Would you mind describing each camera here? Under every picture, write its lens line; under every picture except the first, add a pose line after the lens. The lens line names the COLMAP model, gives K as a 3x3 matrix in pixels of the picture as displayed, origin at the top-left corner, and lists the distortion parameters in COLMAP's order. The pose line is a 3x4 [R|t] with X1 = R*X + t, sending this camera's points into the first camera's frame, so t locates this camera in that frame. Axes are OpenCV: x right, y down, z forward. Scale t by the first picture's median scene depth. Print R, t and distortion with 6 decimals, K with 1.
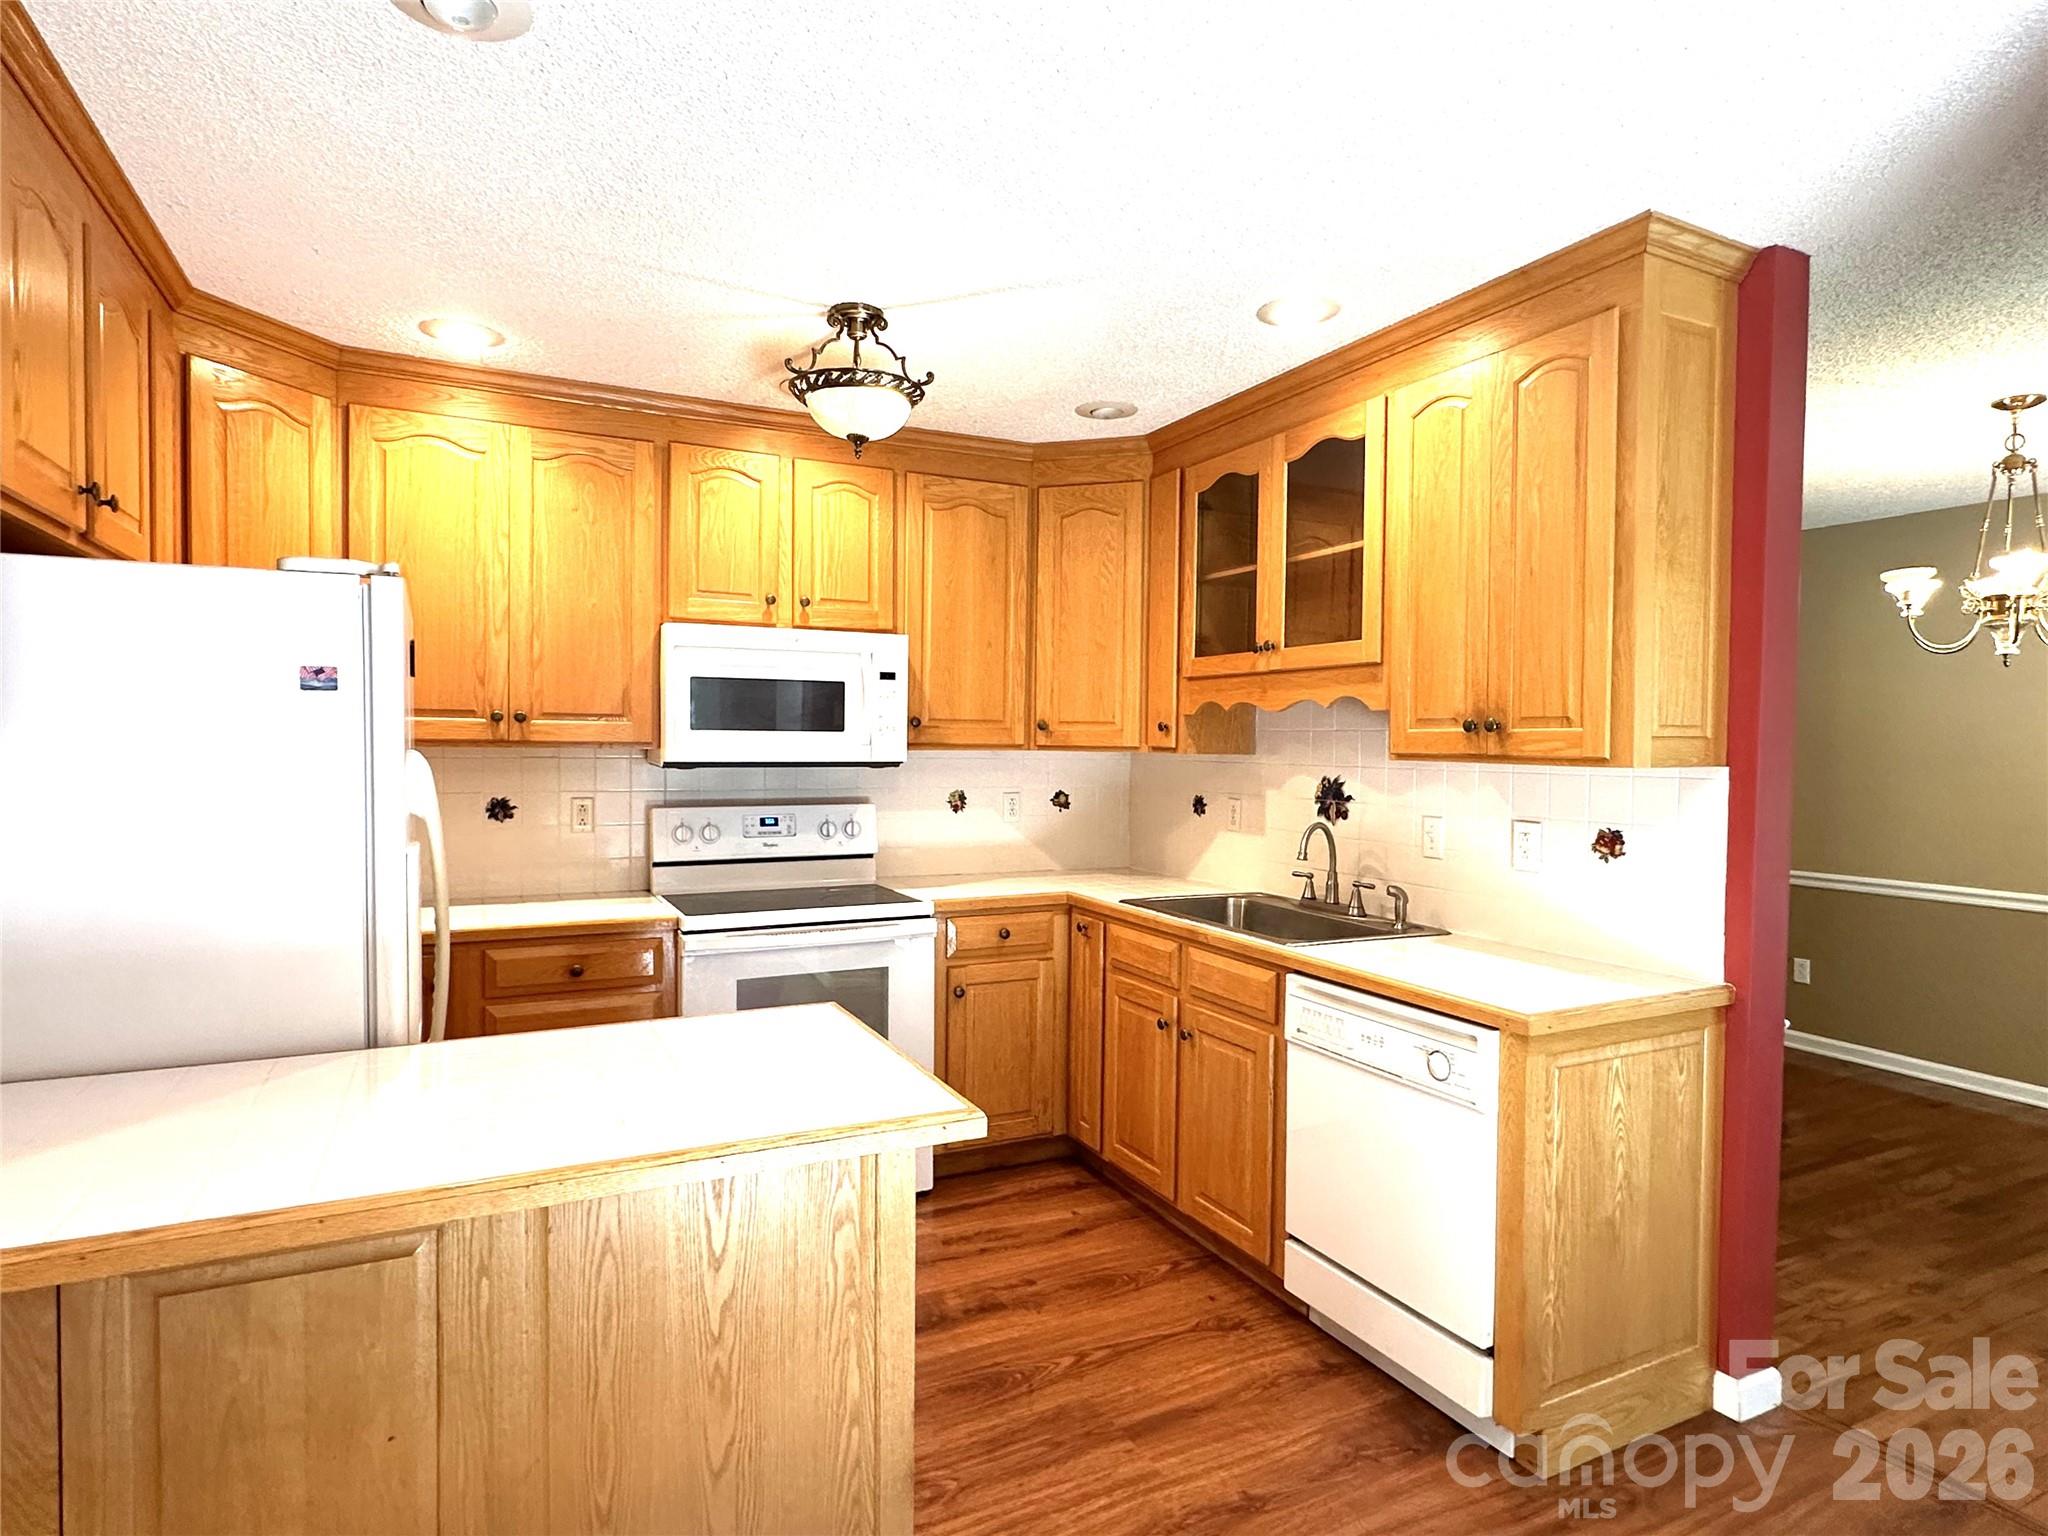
lens RADIAL K [[1131.7, 0, 1024.0], [0, 1131.7, 768.0], [0, 0, 1]] dist [0.001340, -0.000217]
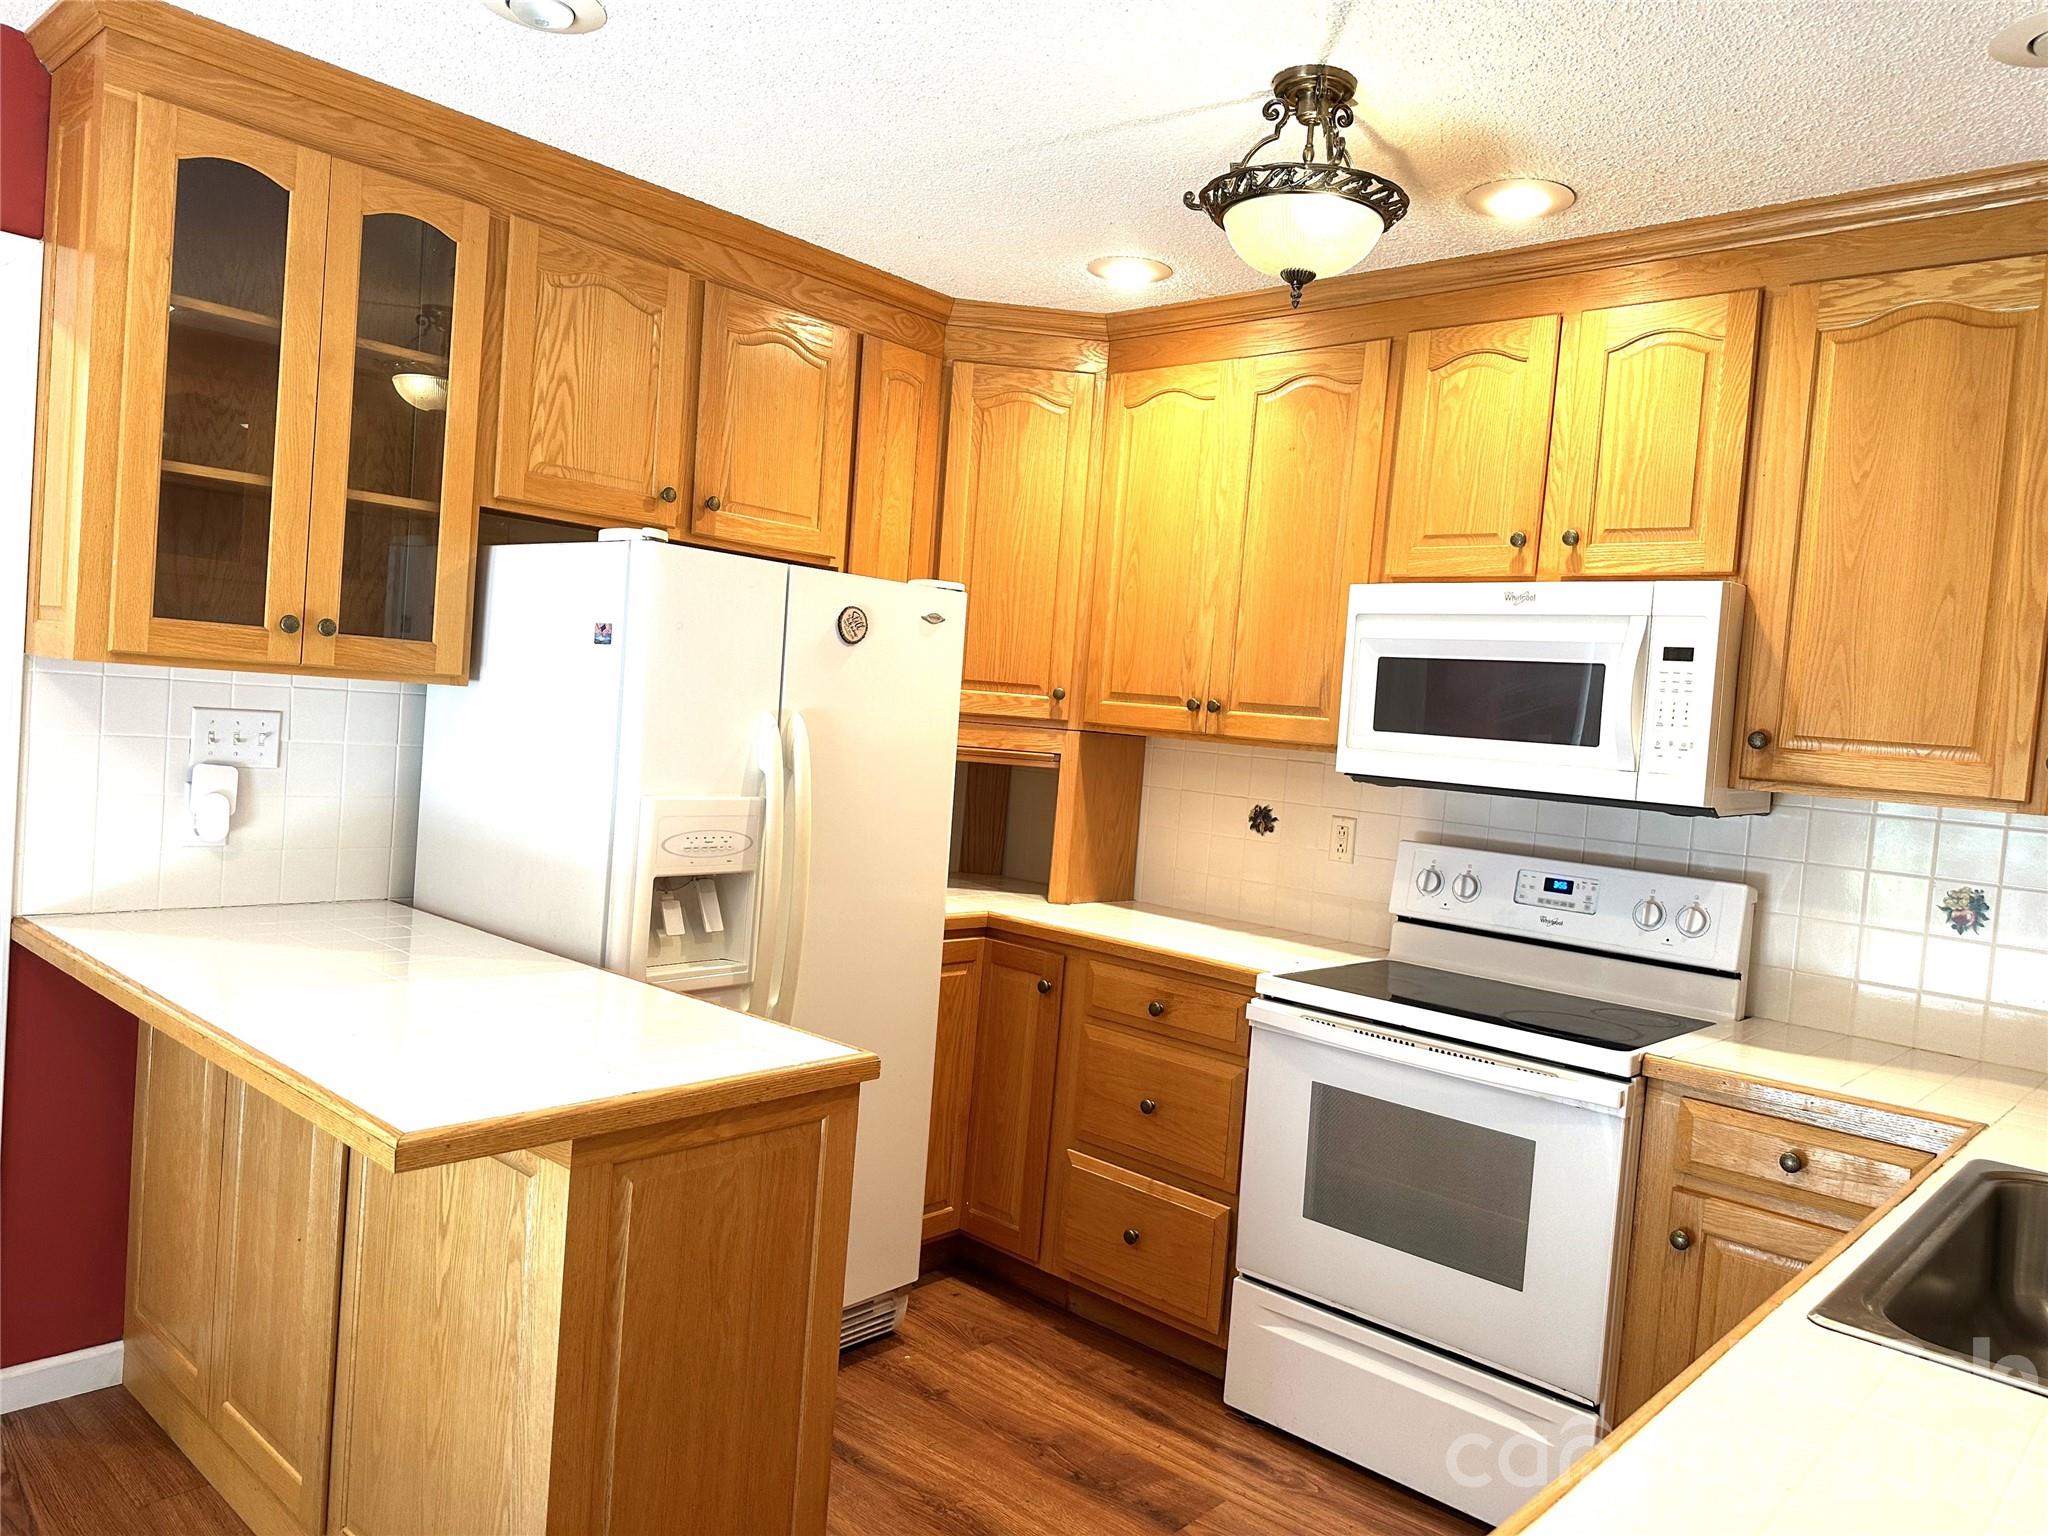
lens RADIAL K [[1423.1, 0, 1024.3], [0, 1423.1, 772.1], [0, 0, 1]] dist [0.113597, -0.168507]
pose [[0.358481, 0.060064, -0.931603, 0.478274], [-0.096632, 0.994955, 0.026964, -0.010628], [0.928522, 0.080356, 0.362476, 0.466897]]
